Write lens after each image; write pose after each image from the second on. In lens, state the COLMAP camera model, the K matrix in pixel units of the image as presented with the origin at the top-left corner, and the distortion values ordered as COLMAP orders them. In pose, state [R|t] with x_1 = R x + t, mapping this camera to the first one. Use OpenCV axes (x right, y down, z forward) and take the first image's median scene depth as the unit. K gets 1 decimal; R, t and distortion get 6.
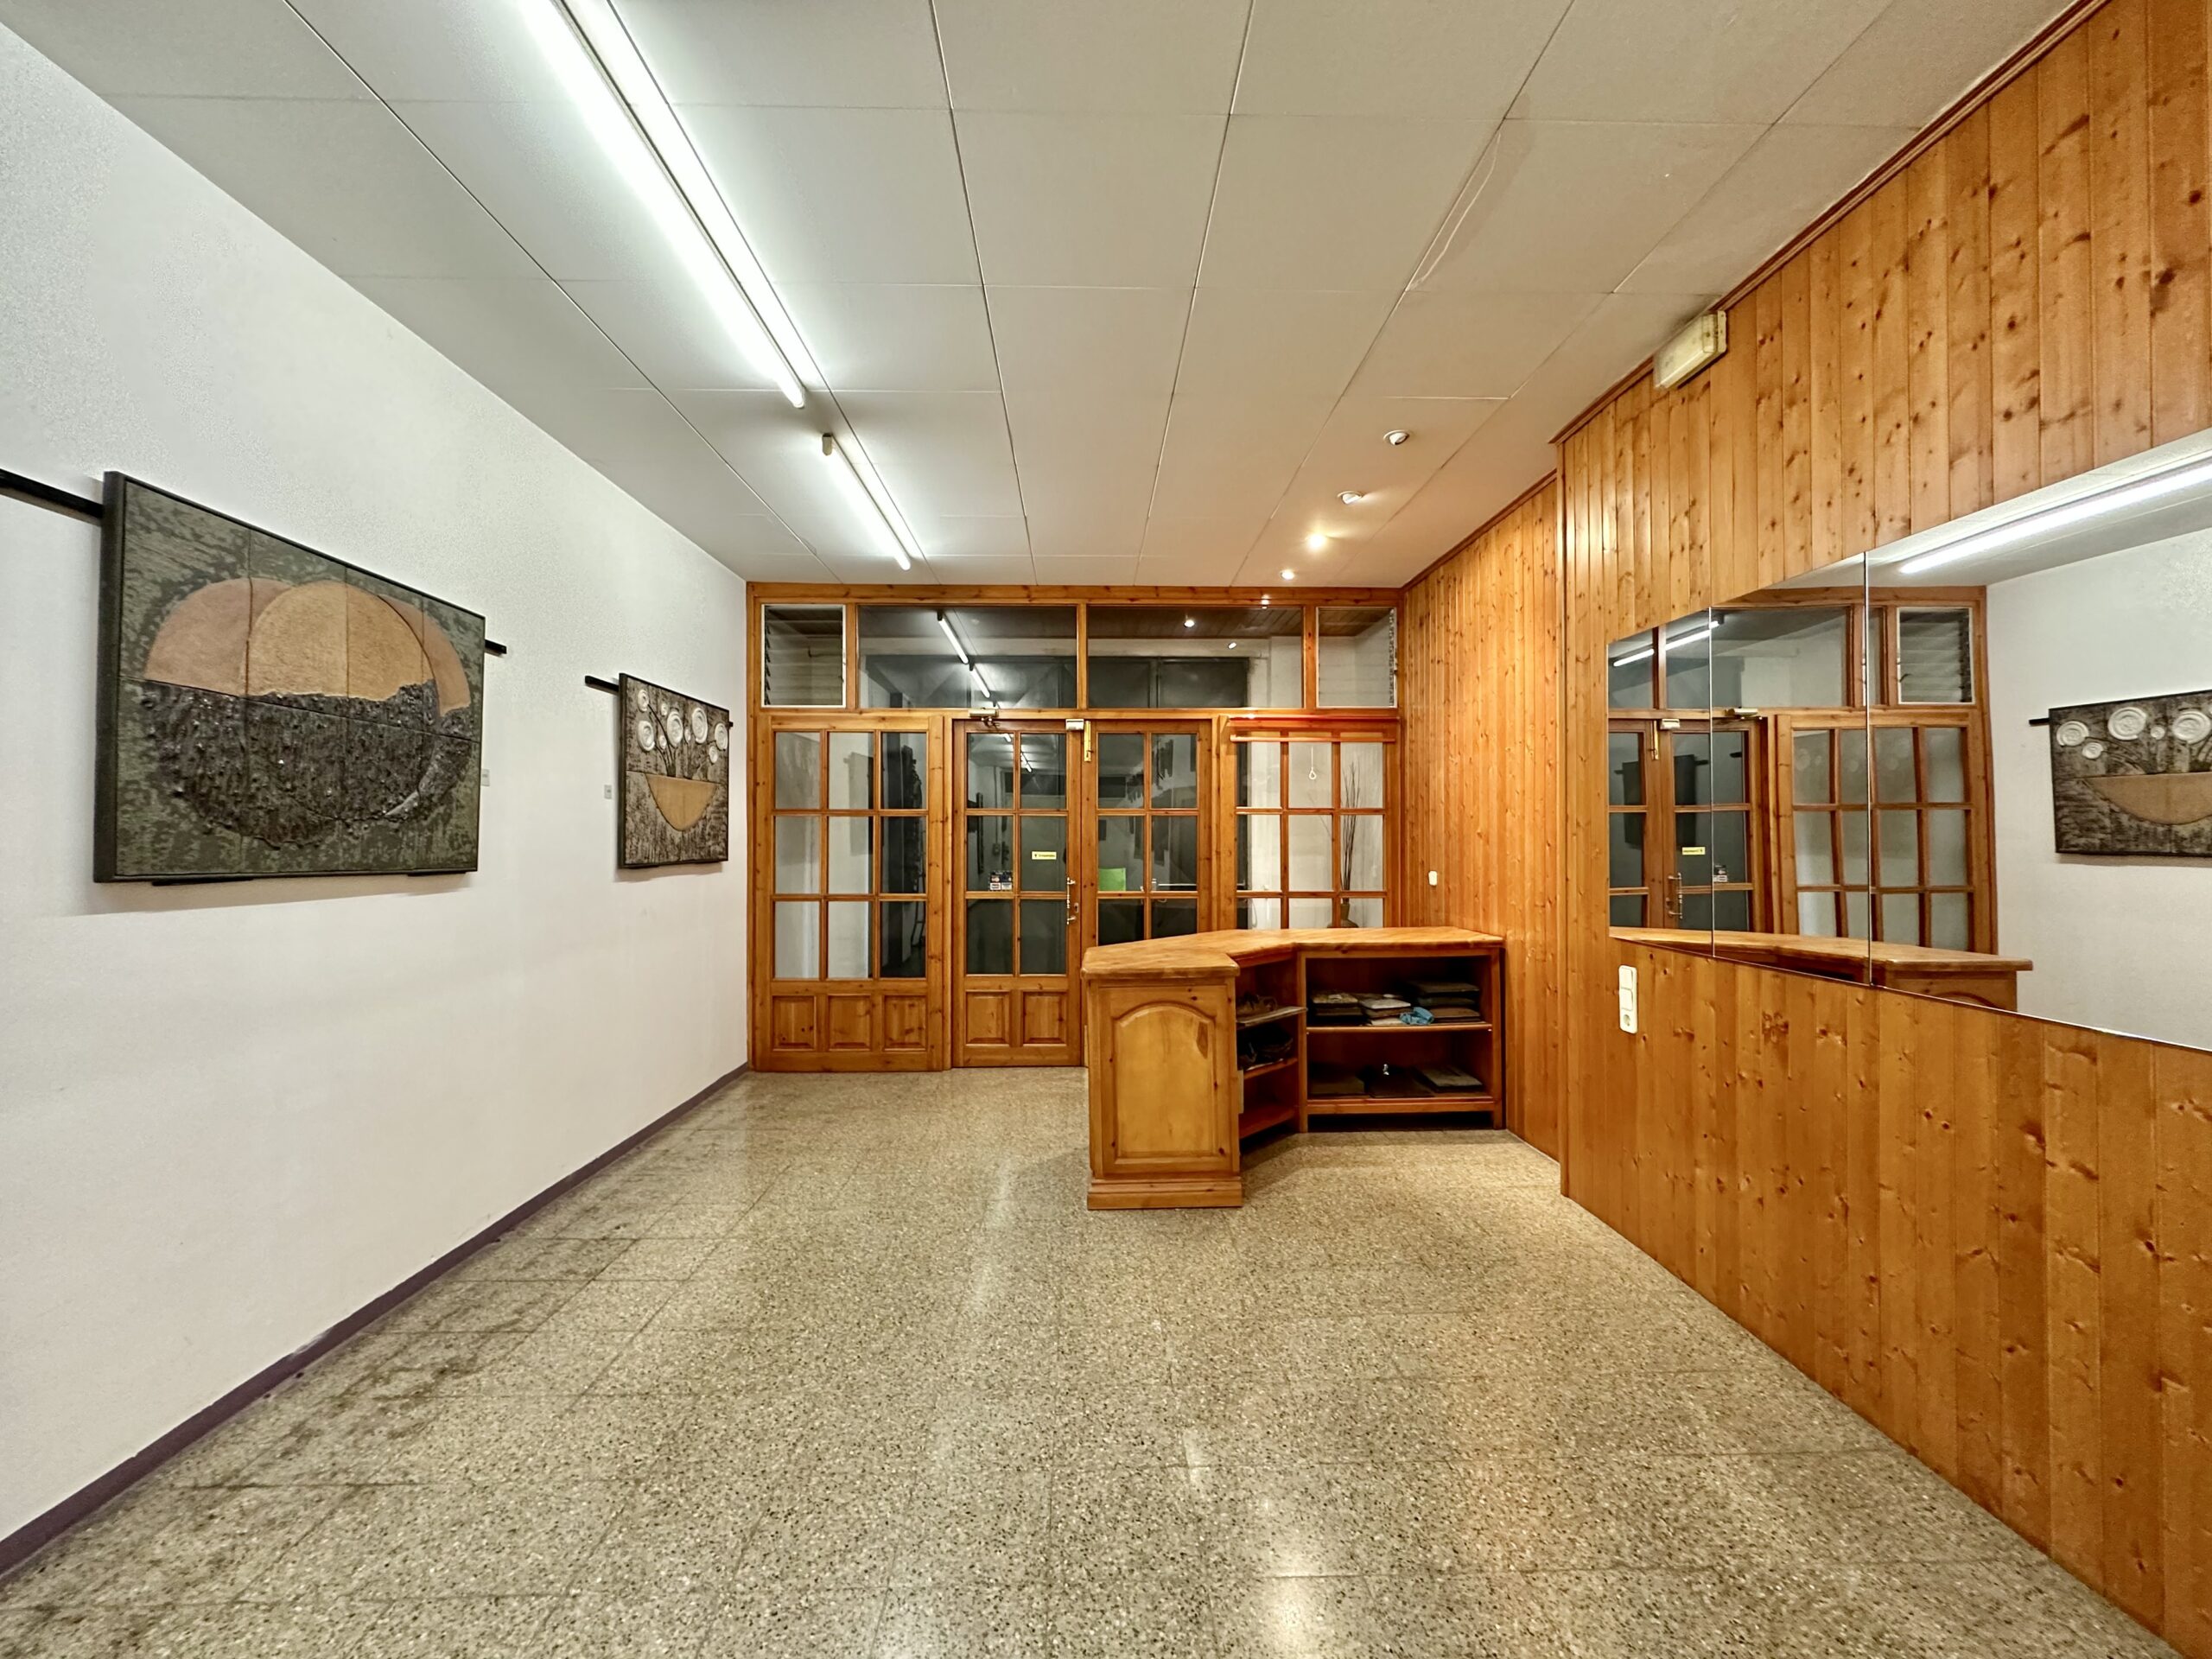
lens RADIAL K [[881.3, 0, 1104.1], [0, 881.3, 829.7], [0, 0, 1]] dist [-0.003469, 0.000710]
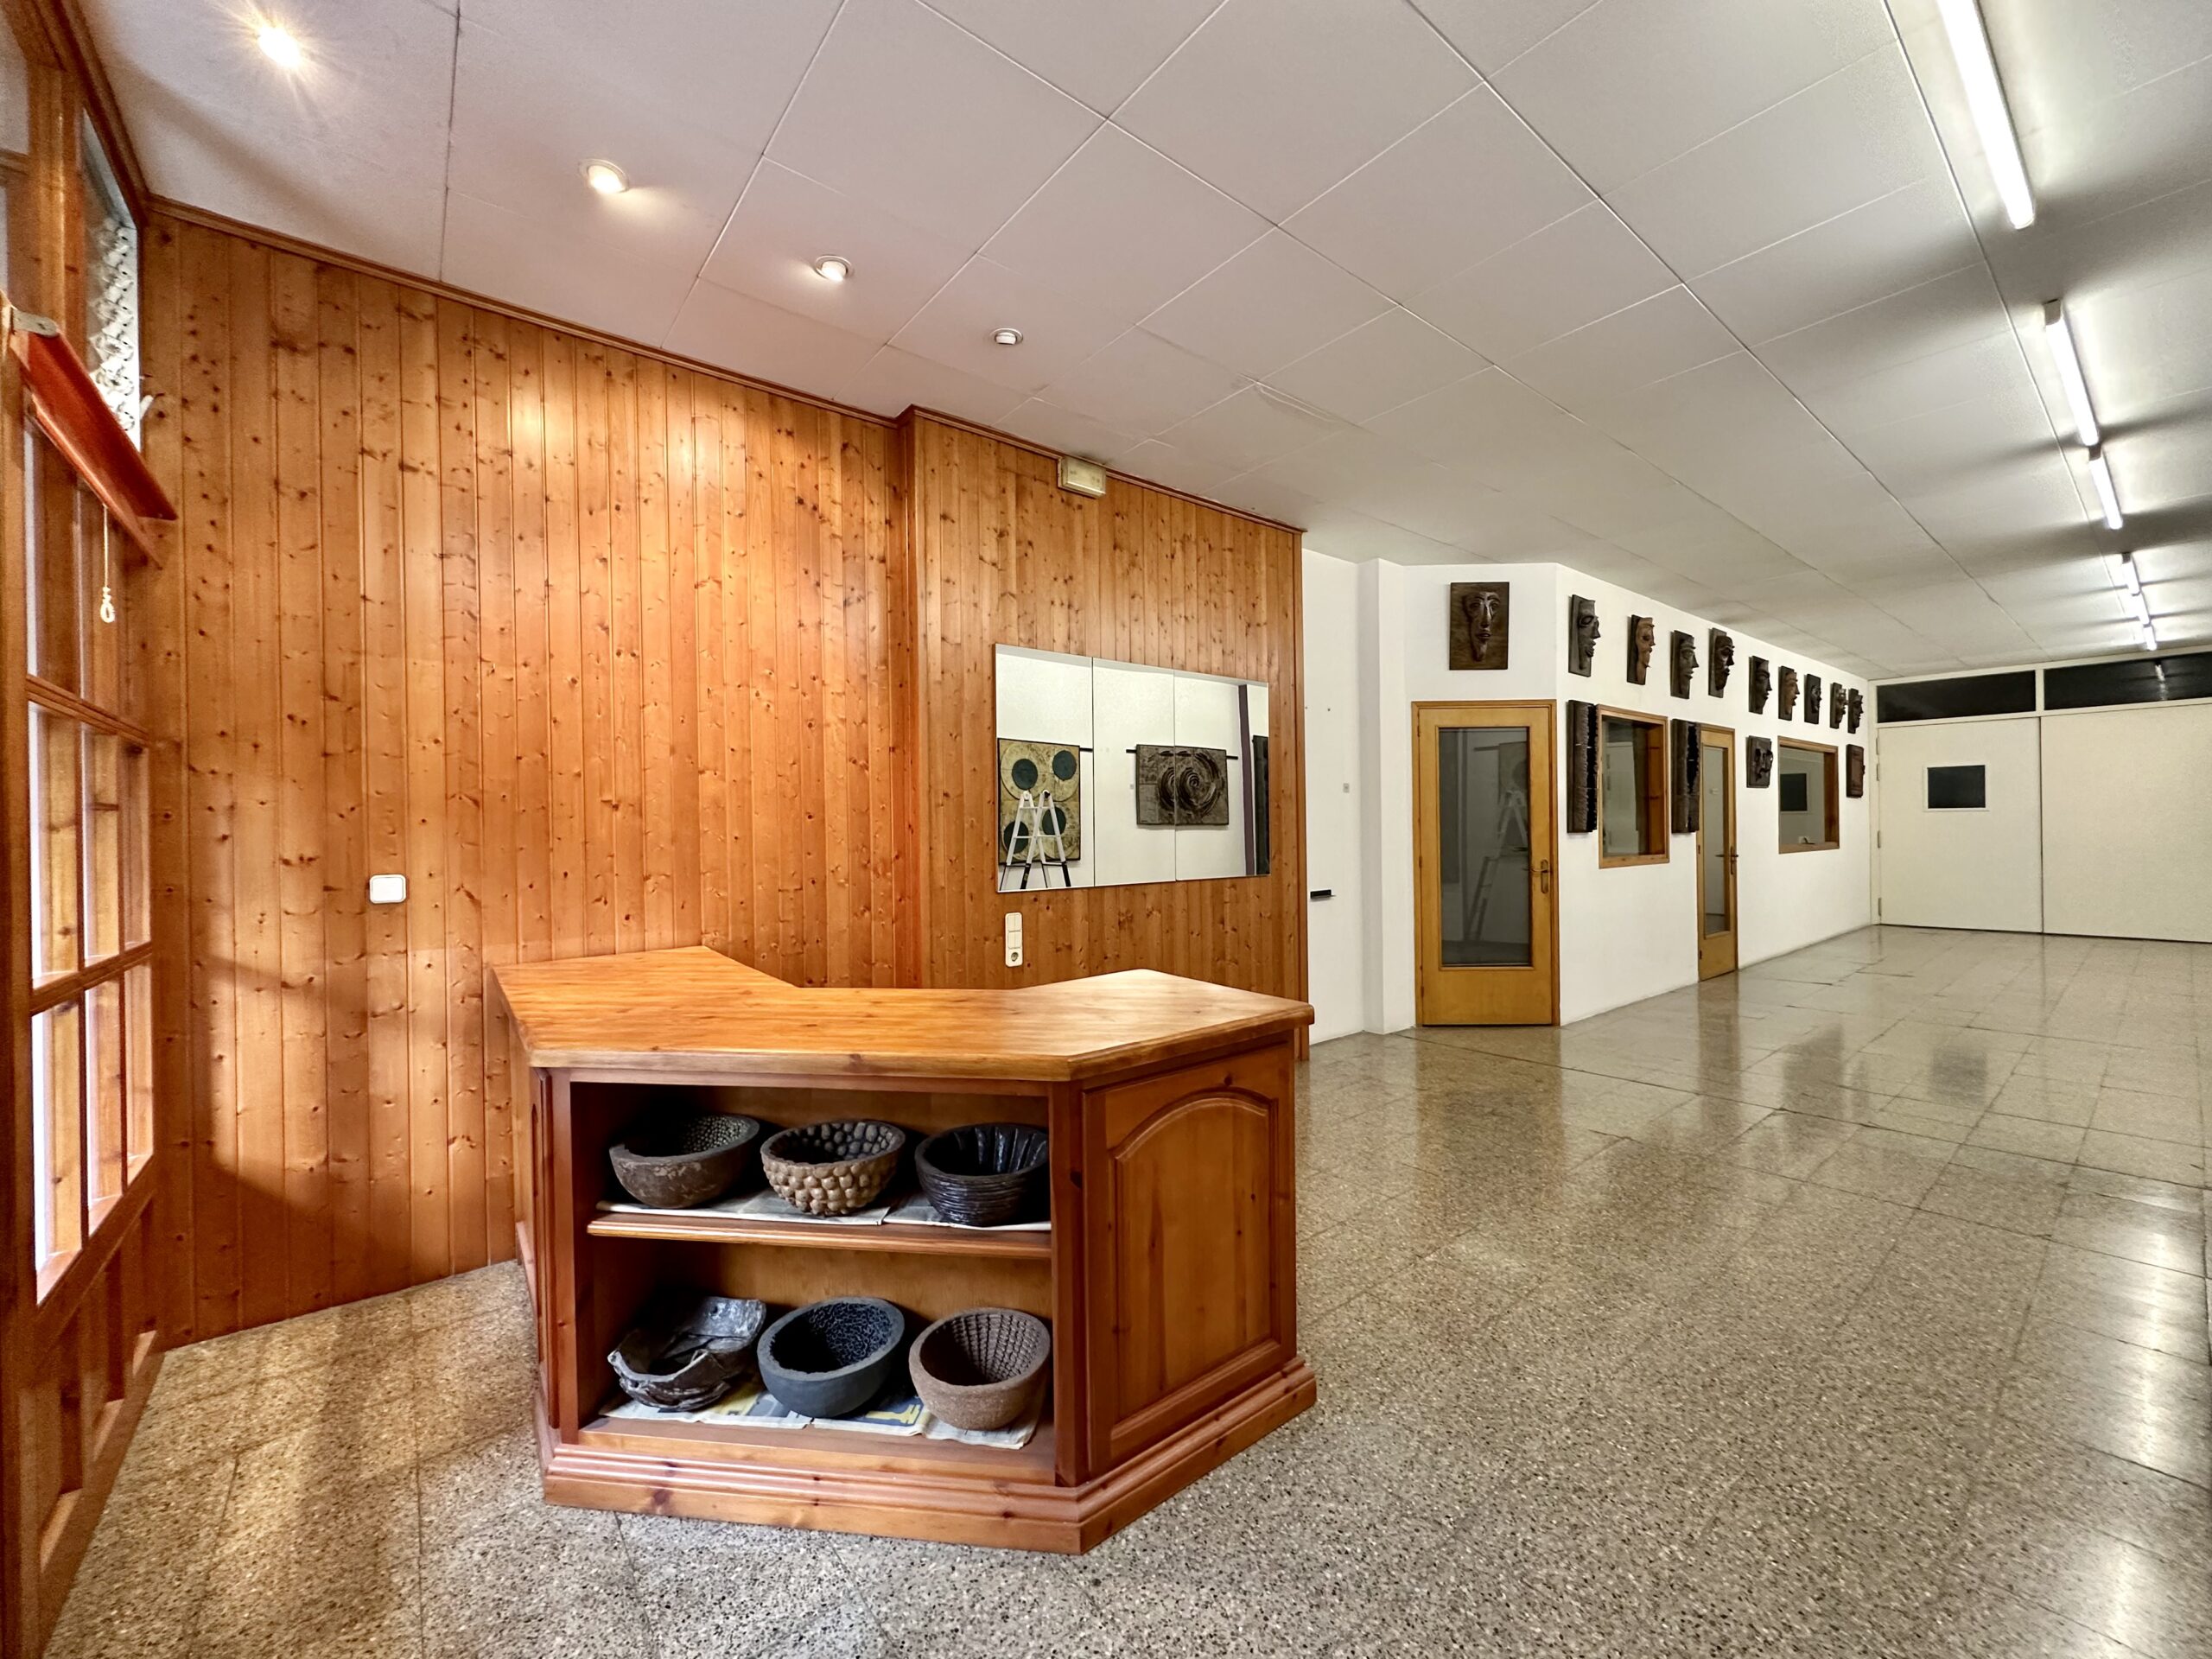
lens RADIAL K [[879.9, 0, 1103.1], [0, 879.9, 828.8], [0, 0, 1]] dist [-0.003221, 0.000389]
pose [[-0.606133, 0.010965, 0.795287, -0.405586], [0.009866, 0.999932, -0.006267, 0.041468], [-0.795302, 0.004048, -0.606200, 1.459338]]
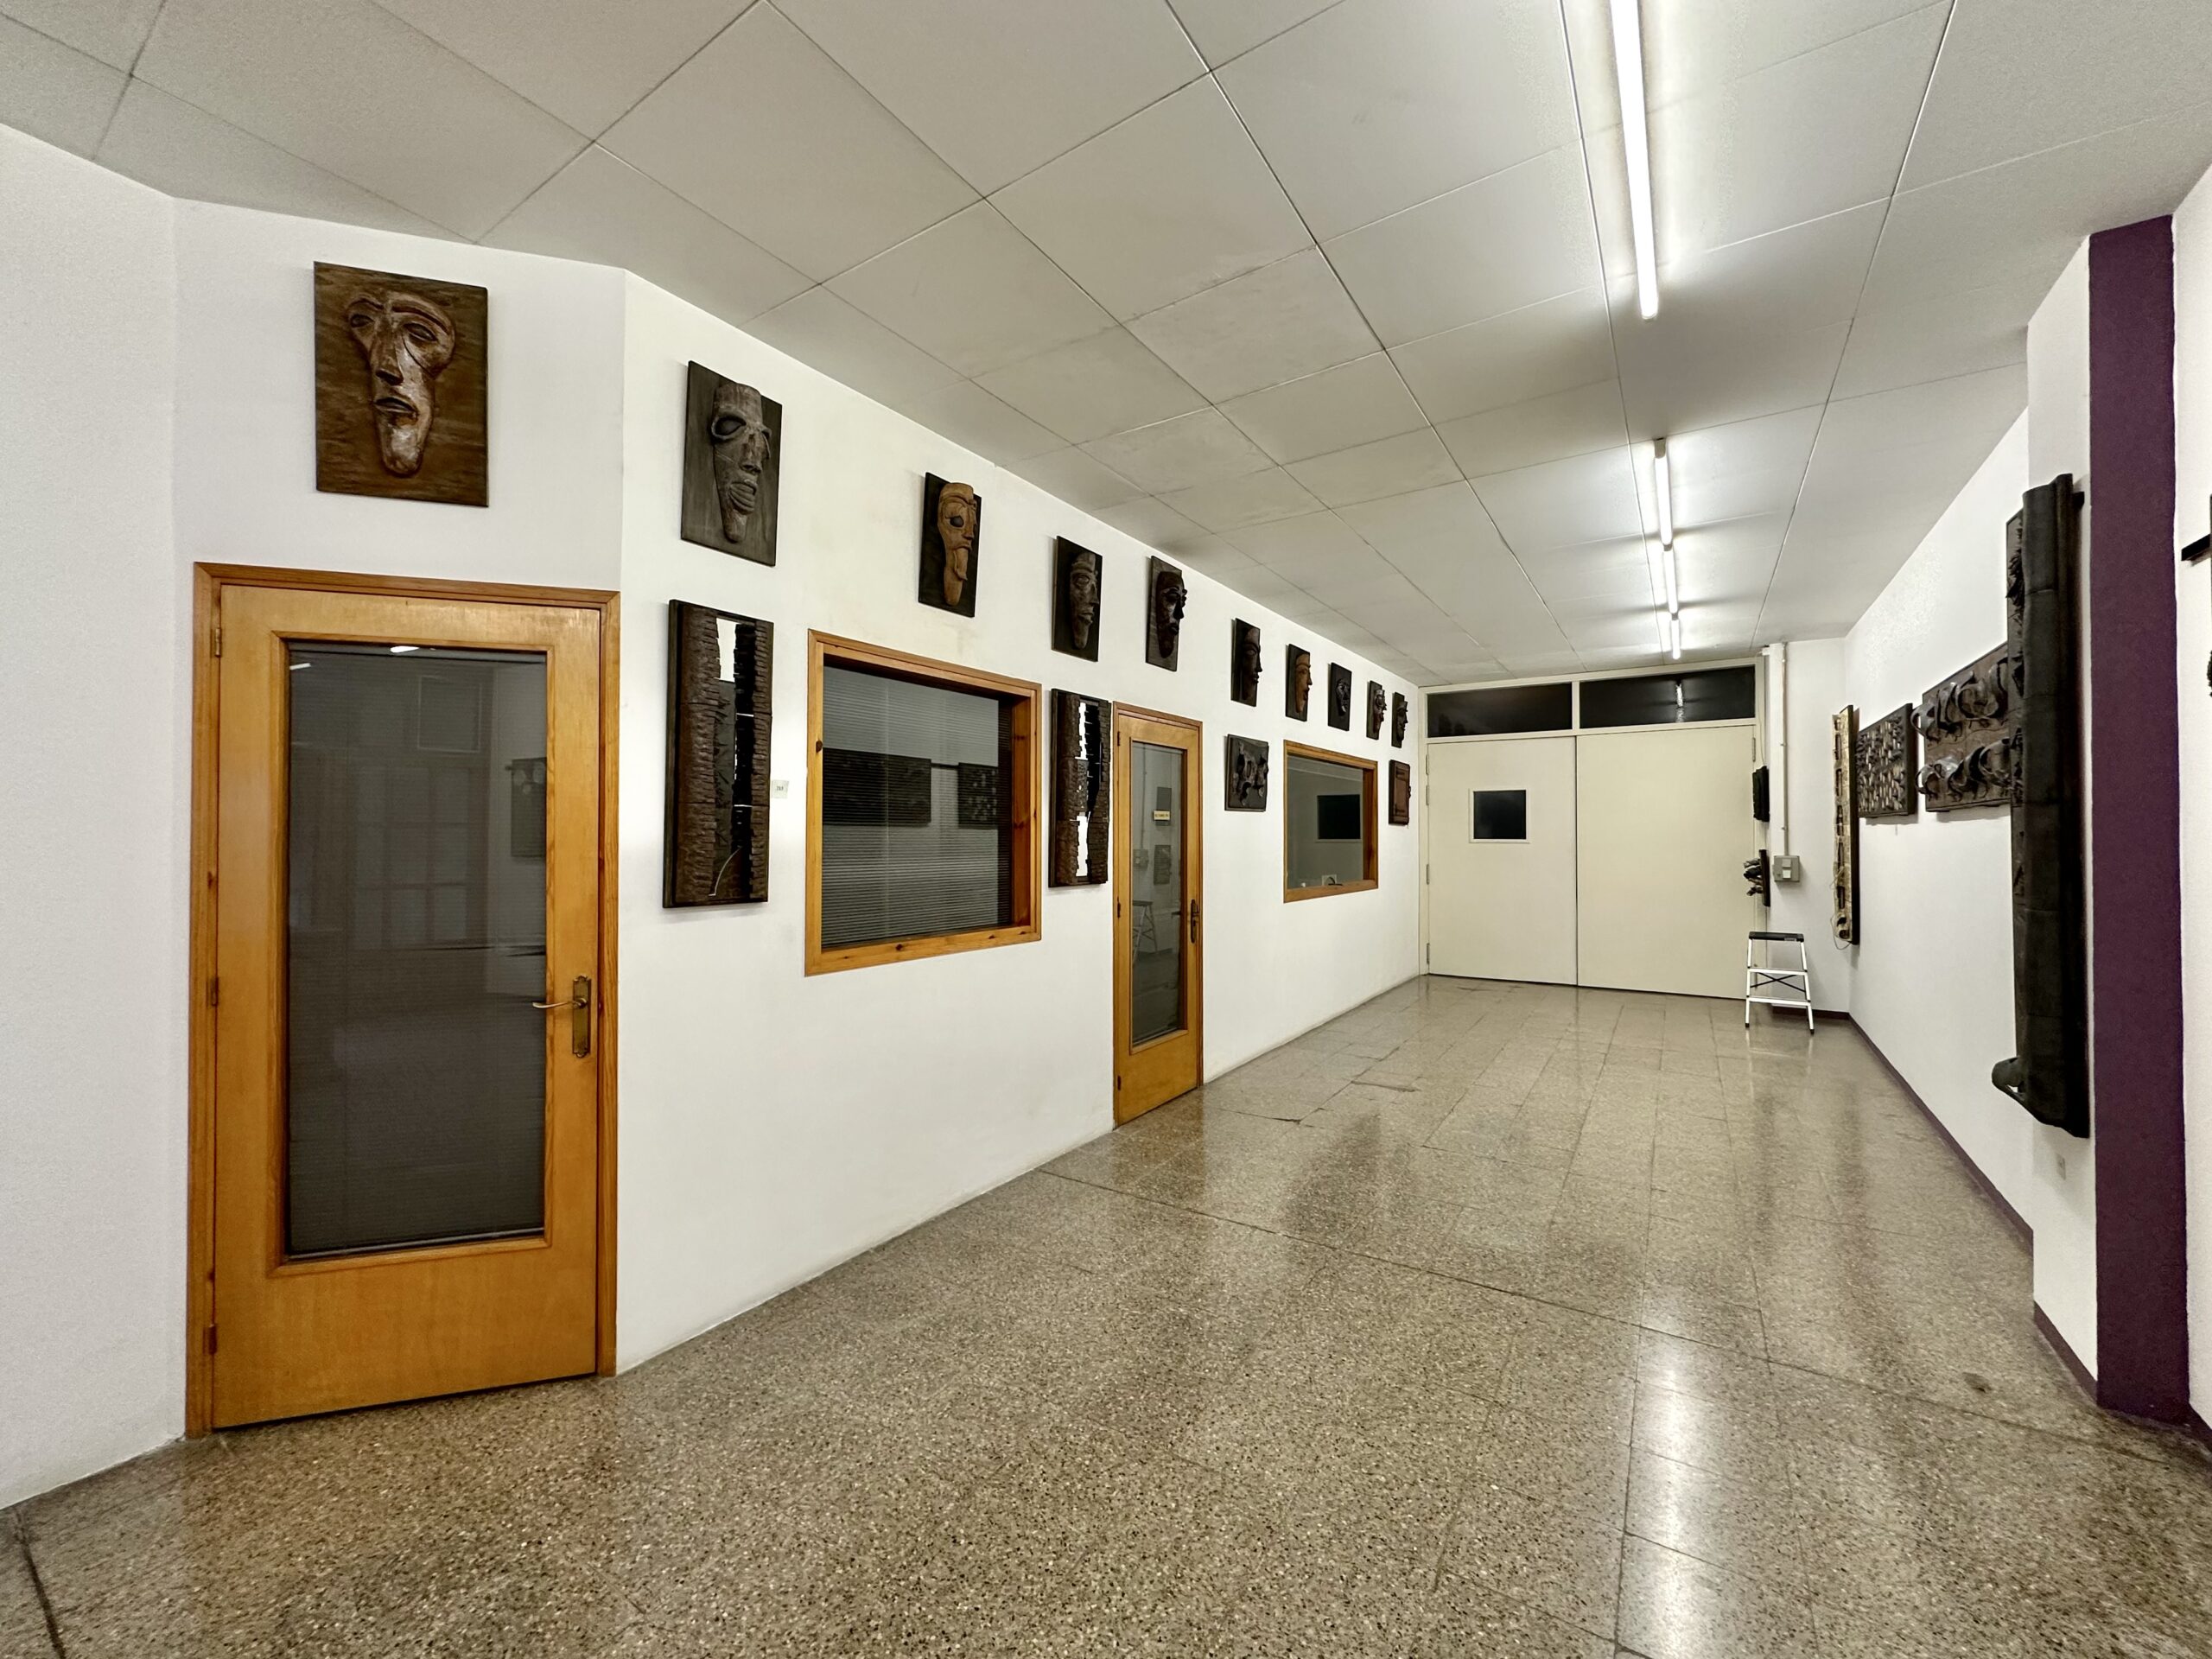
lens RADIAL K [[879.9, 0, 1103.1], [0, 879.9, 828.8], [0, 0, 1]] dist [-0.003221, 0.000389]
pose [[-0.818752, 0.008740, 0.574081, -0.318622], [-0.000742, 0.999867, -0.016280, -0.006202], [-0.574147, -0.013755, -0.818637, 0.123993]]
